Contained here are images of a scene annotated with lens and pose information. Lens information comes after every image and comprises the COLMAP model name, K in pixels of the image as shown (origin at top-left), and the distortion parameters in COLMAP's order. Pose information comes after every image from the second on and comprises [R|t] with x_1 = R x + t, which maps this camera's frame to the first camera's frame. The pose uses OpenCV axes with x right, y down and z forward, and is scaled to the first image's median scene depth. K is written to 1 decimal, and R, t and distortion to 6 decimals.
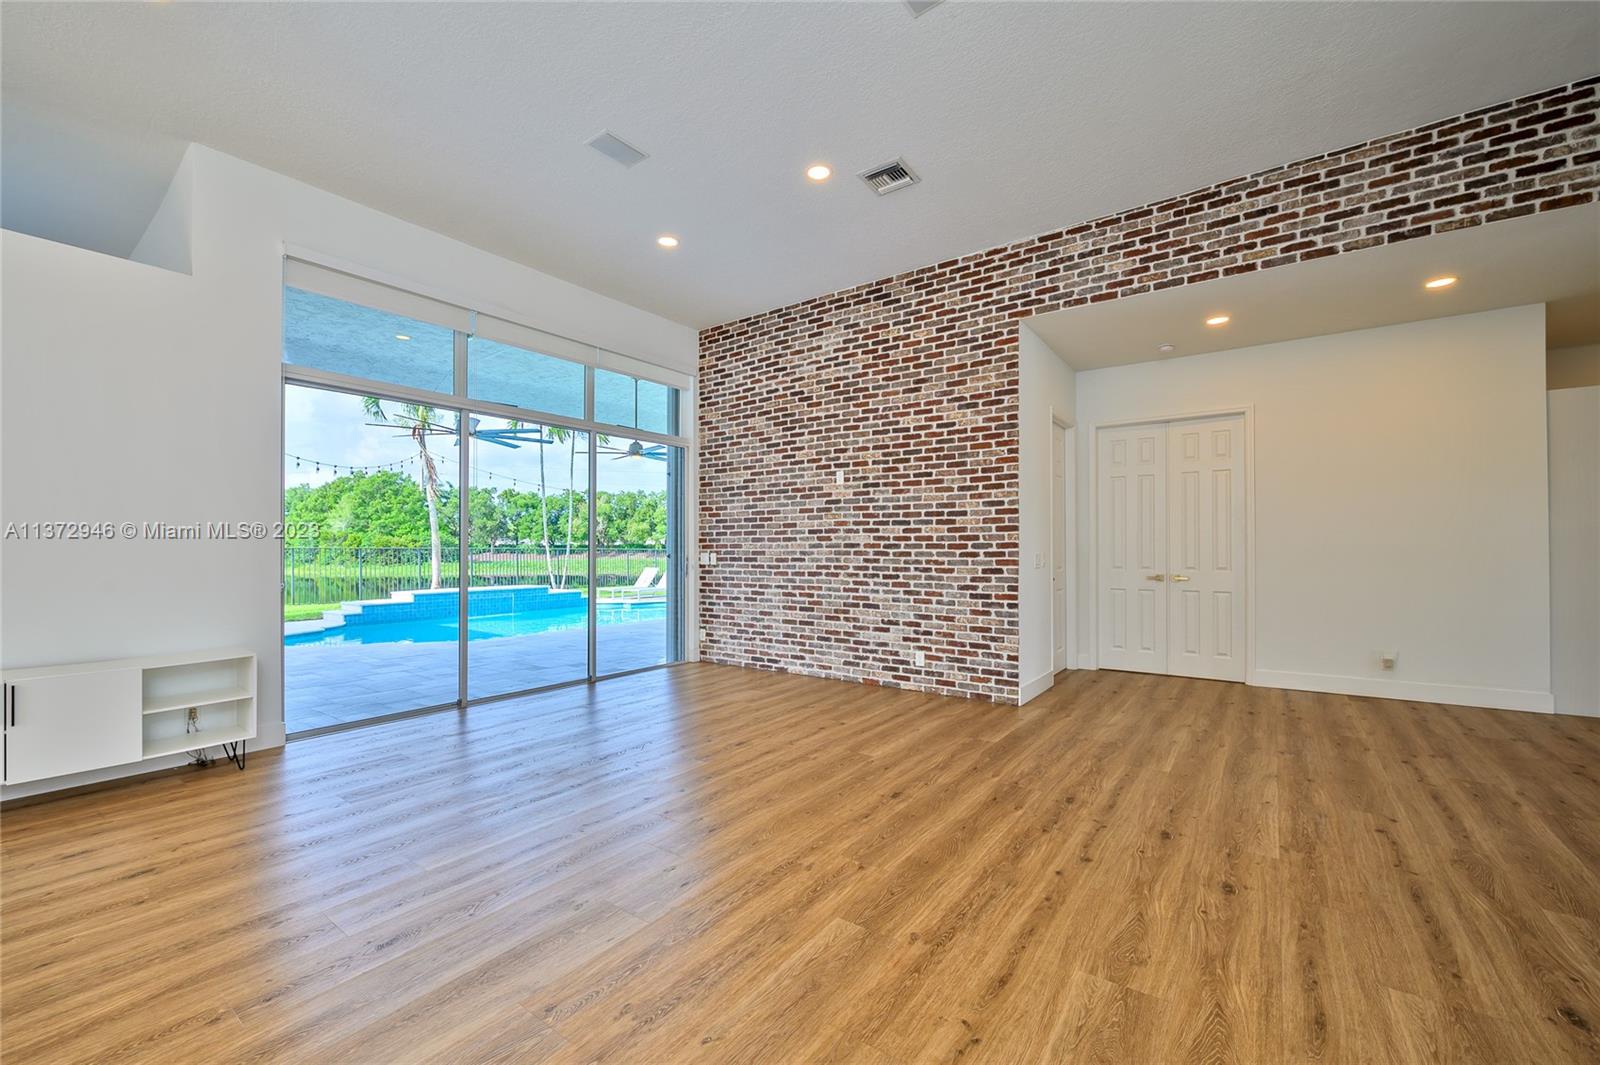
lens RADIAL K [[642.9, 0, 796.9], [0, 642.9, 543.2], [0, 0, 1]] dist [-0.001507, -0.000057]
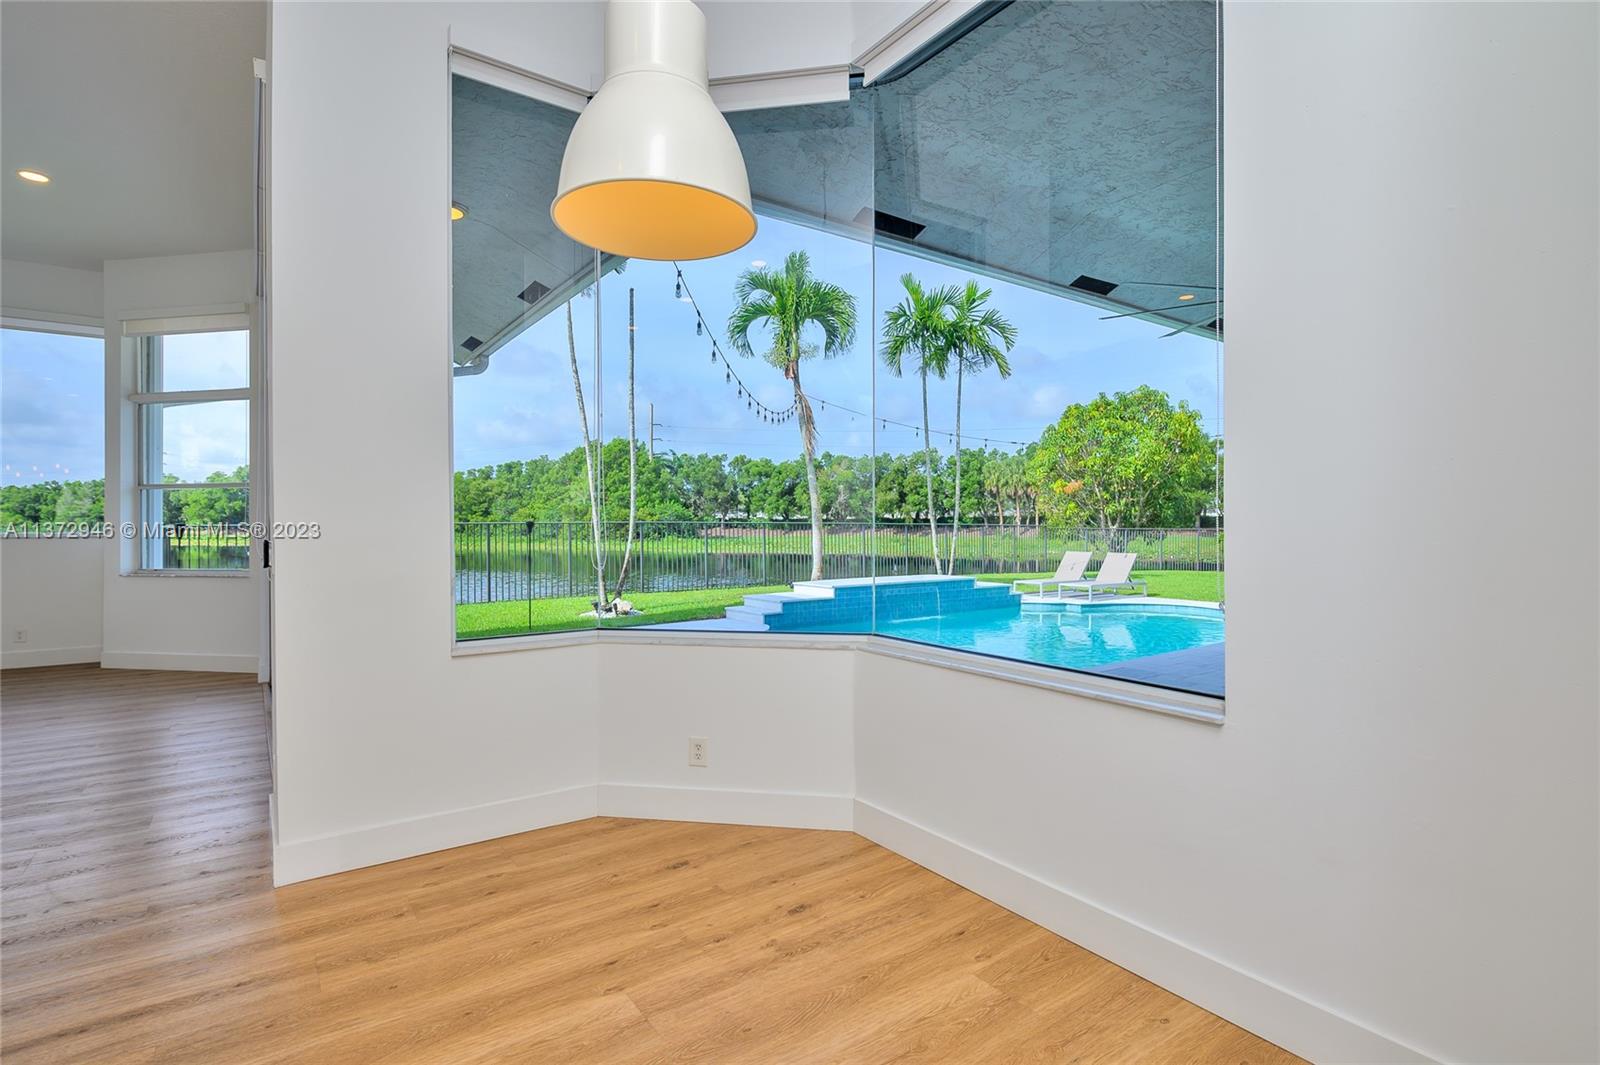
lens RADIAL K [[762.3, 0, 808.3], [0, 762.3, 531.9], [0, 0, 1]] dist [-0.020303, -0.000194]
pose [[0.955069, 0.004912, -0.296342, -0.062818], [0.000825, 0.999815, 0.019231, 0.000653], [0.296382, -0.018611, 0.954888, 0.032819]]
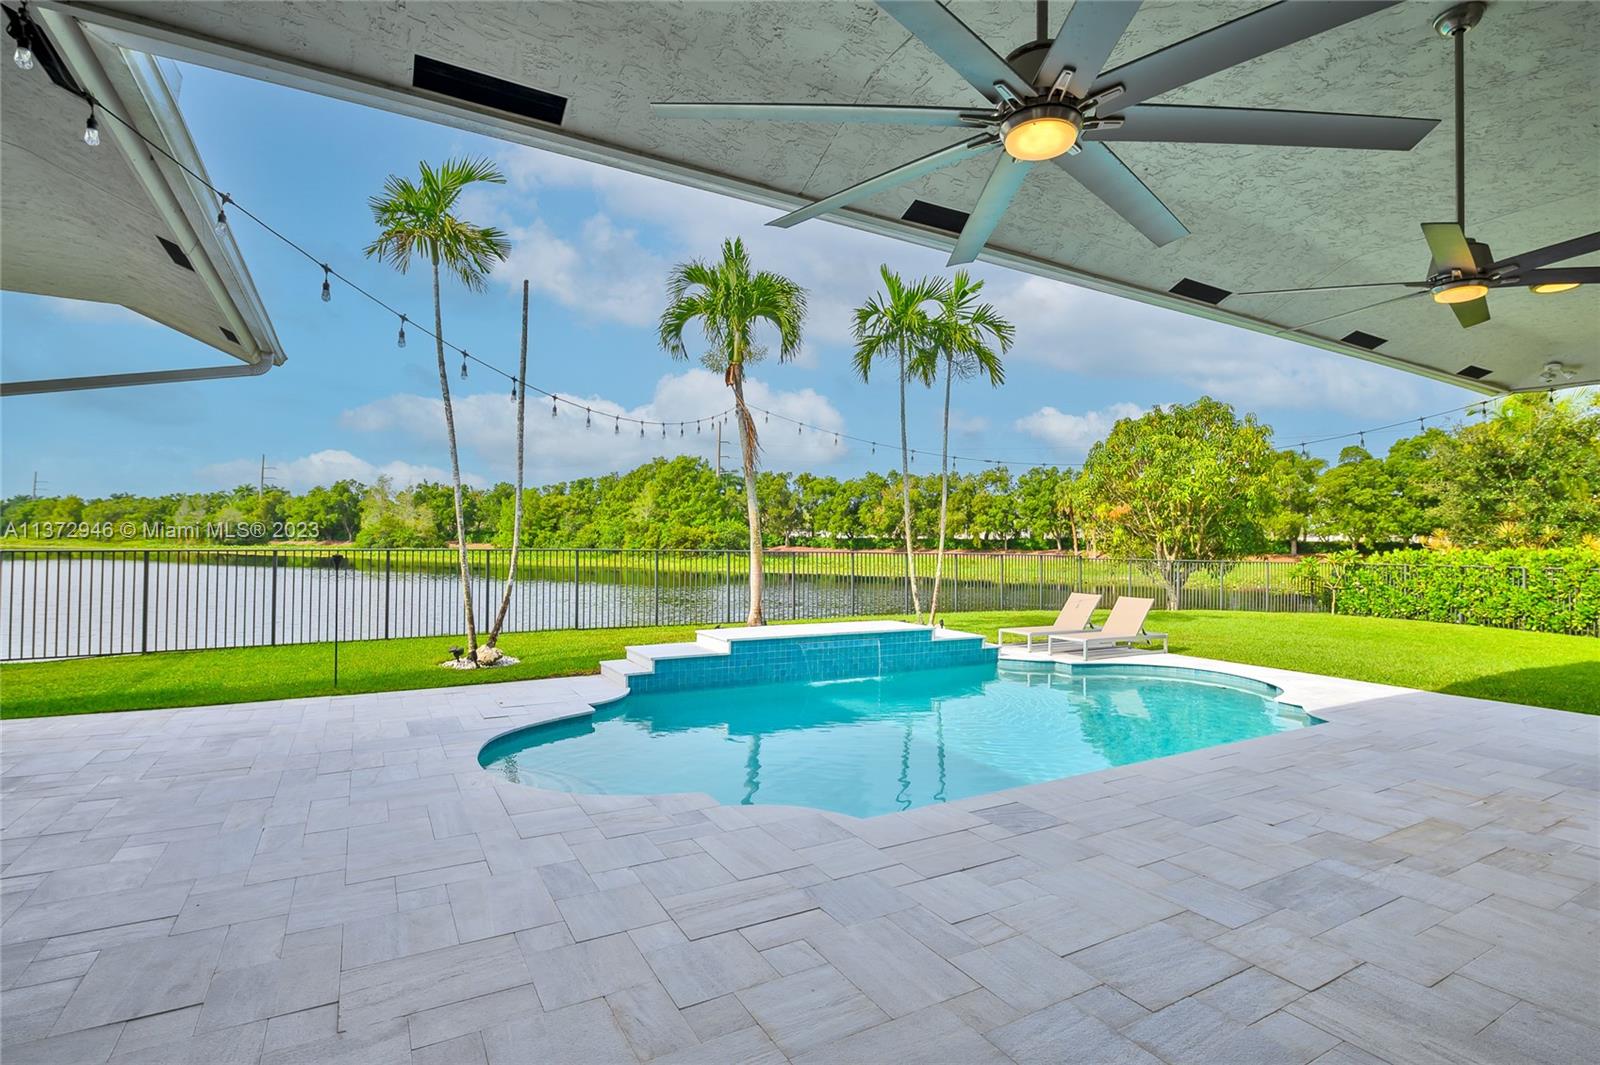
lens RADIAL K [[762.3, 0, 808.3], [0, 762.3, 531.9], [0, 0, 1]] dist [-0.020303, -0.000194]
pose [[0.918490, 0.010231, -0.395311, -0.045225], [-0.012482, 0.999917, -0.003123, -0.002221], [0.395247, 0.007802, 0.918542, 0.068373]]
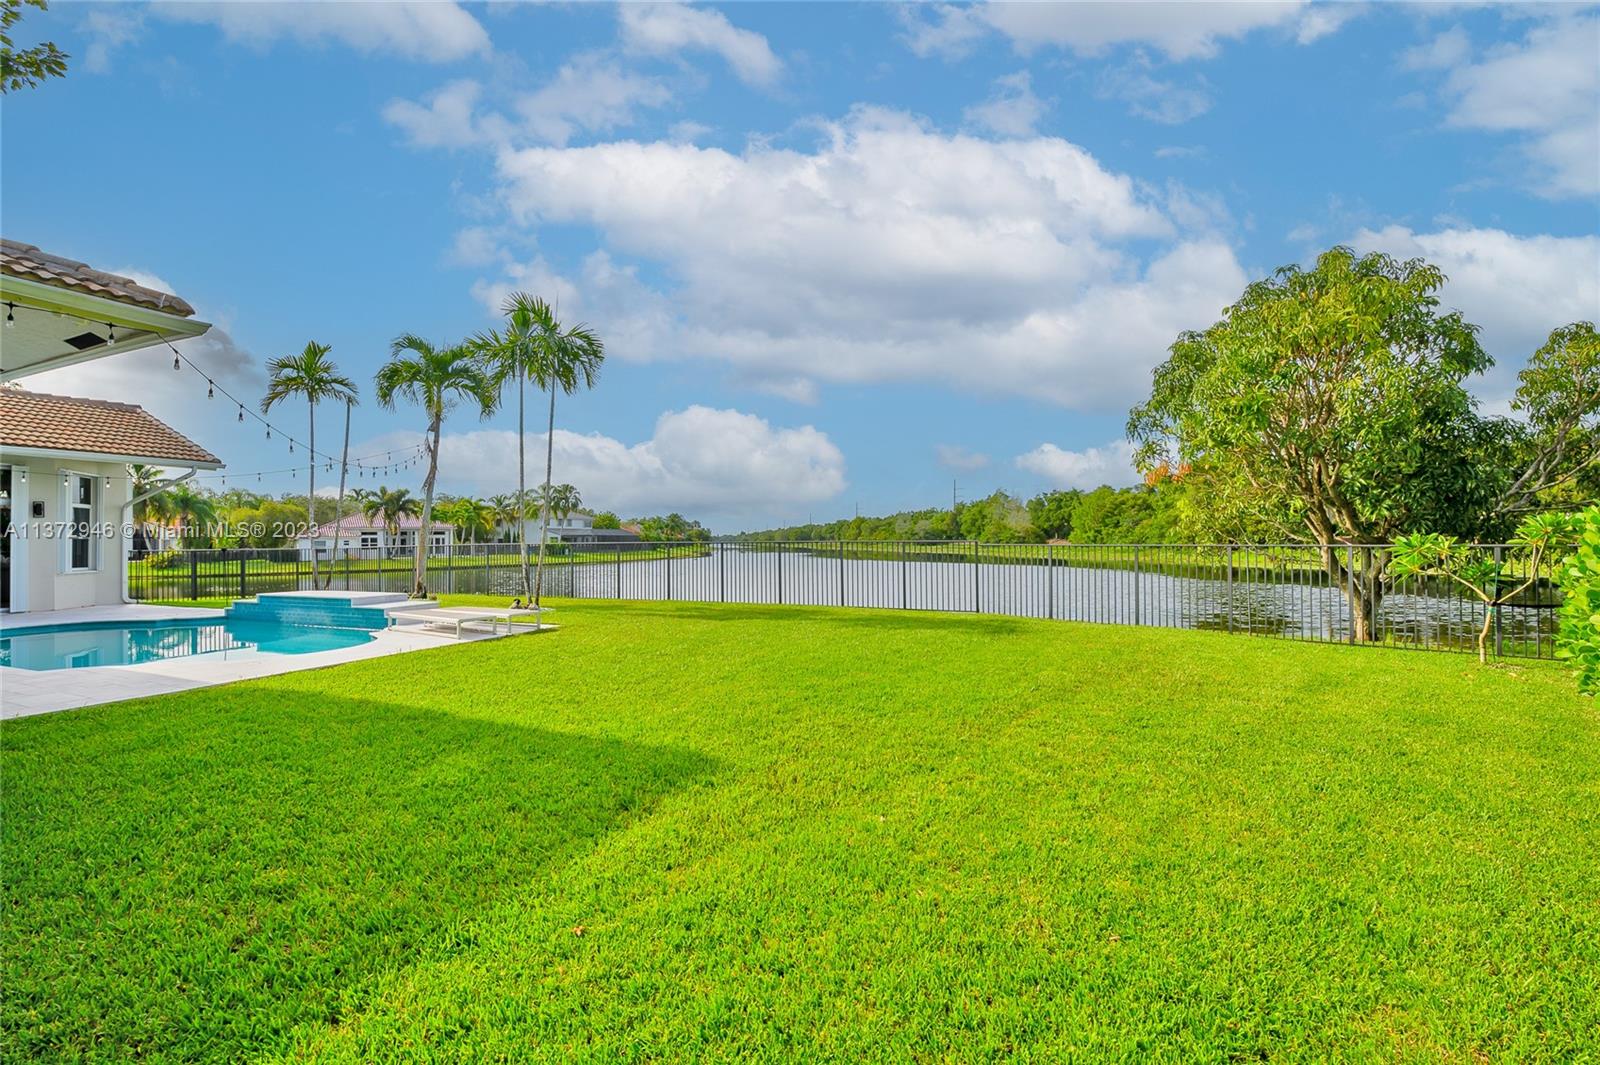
lens RADIAL K [[674.0, 0, 794.9], [0, 674.0, 534.1], [0, 0, 1]] dist [-0.002554, -0.000763]
pose [[0.216889, -0.009439, -0.976151, 0.096828], [0.022622, 0.999733, -0.004641, 0.001820], [0.975934, -0.021076, 0.217044, 0.262121]]
